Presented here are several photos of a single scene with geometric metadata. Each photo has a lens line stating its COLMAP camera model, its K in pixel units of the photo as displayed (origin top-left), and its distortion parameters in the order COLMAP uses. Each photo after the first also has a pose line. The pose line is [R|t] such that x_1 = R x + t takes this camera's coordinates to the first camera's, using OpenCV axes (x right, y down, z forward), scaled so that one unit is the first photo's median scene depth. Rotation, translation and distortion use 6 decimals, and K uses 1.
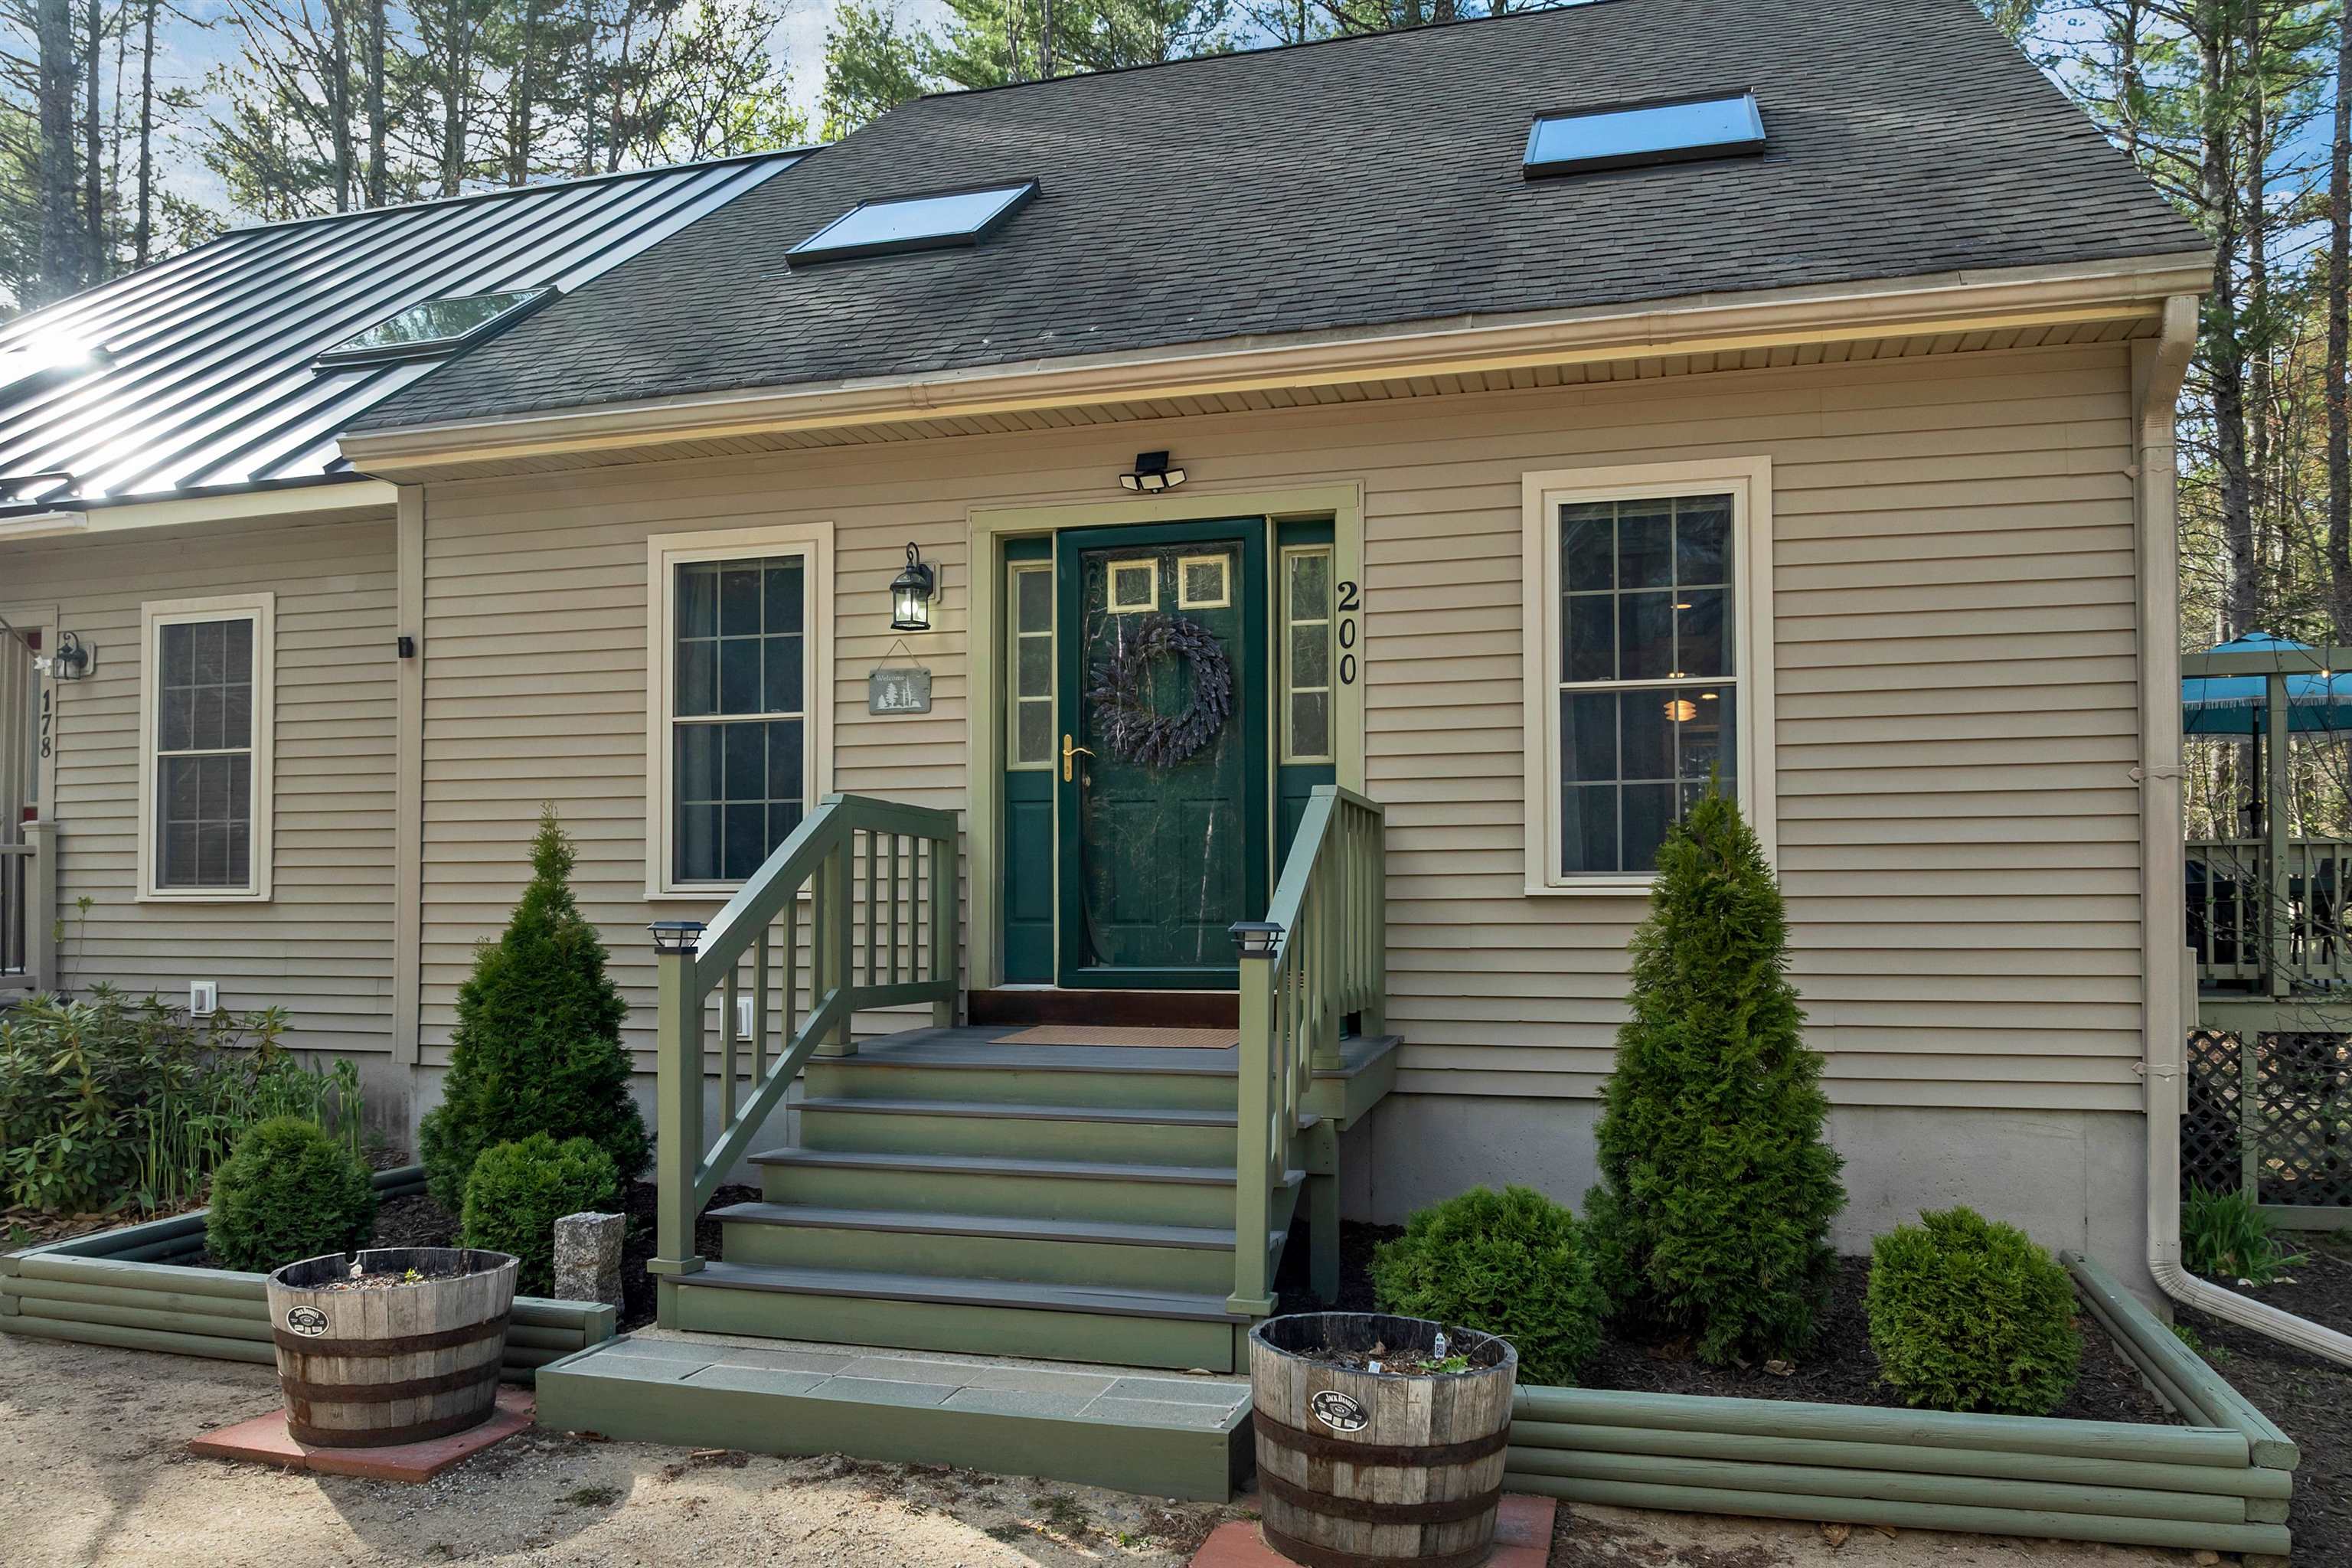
lens RADIAL K [[1692.4, 0, 1169.9], [0, 1692.4, 849.5], [0, 0, 1]] dist [-0.046203, 0.004178]
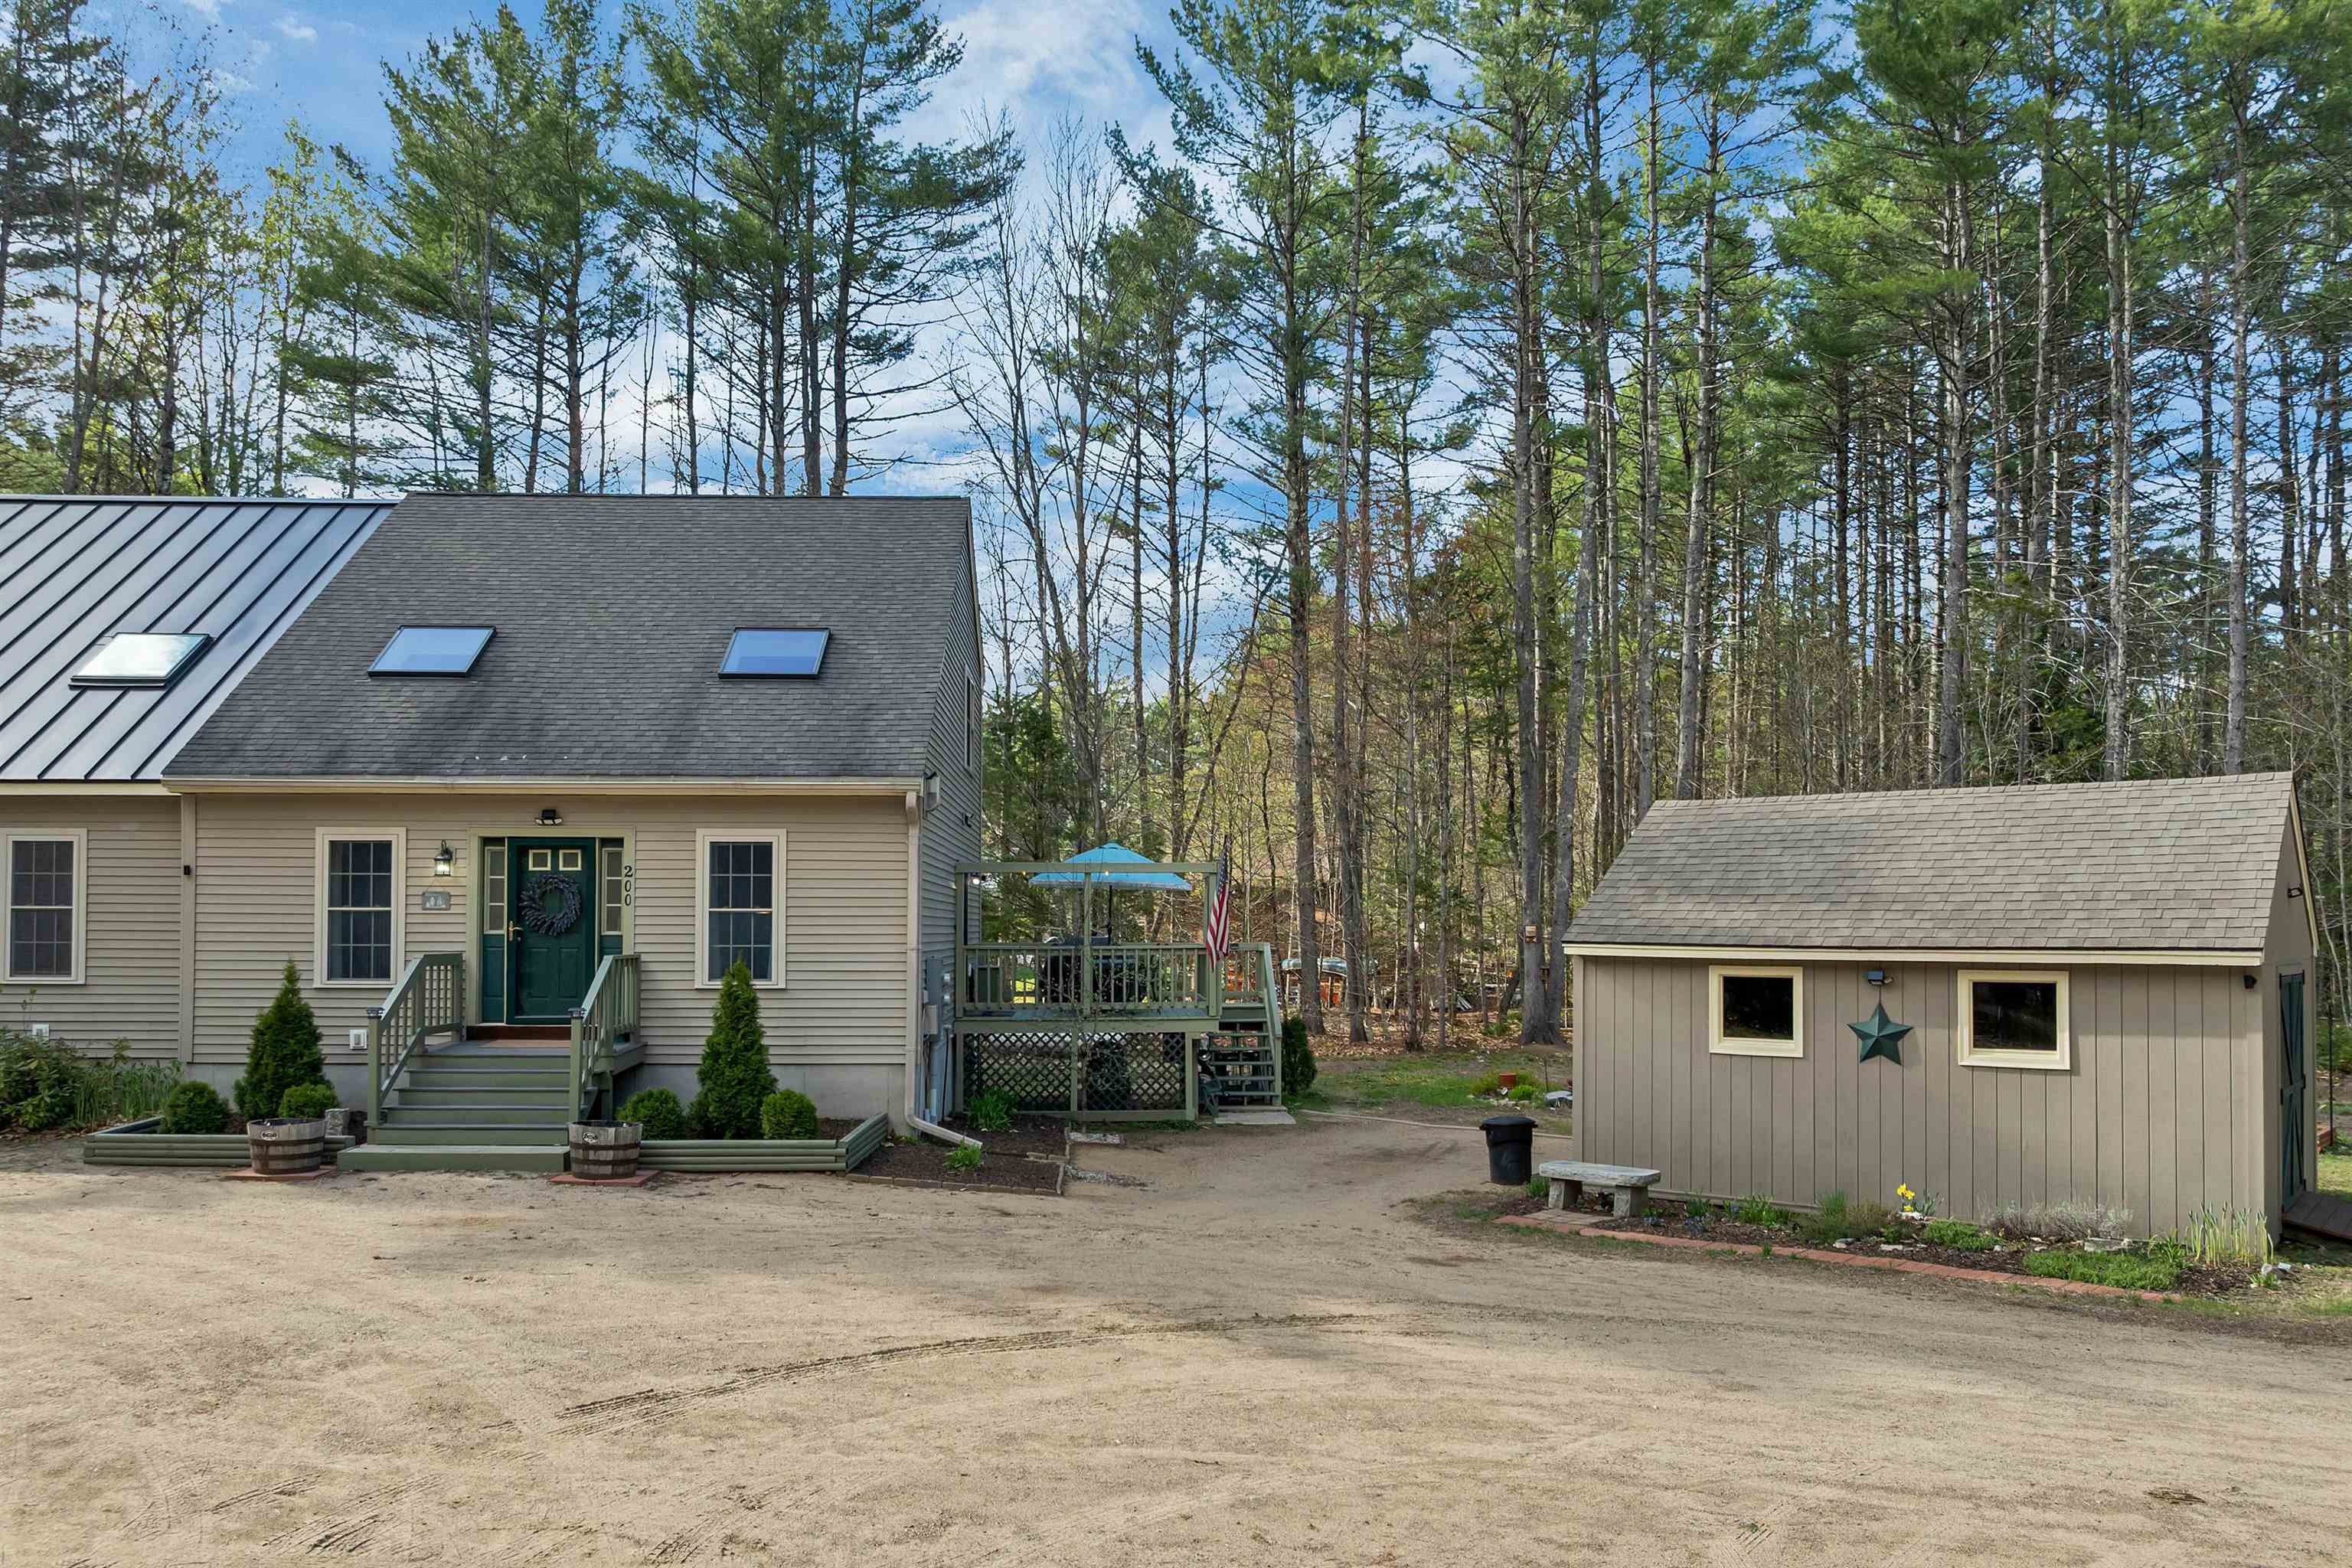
lens RADIAL K [[1680.2, 0, 1167.5], [0, 1680.2, 867.1], [0, 0, 1]] dist [-0.040285, 0.000304]
pose [[0.944545, 0.014195, 0.328074, 0.043695], [-0.017003, 0.999839, 0.005693, -0.178941], [-0.327940, -0.010956, 0.944635, -1.625042]]
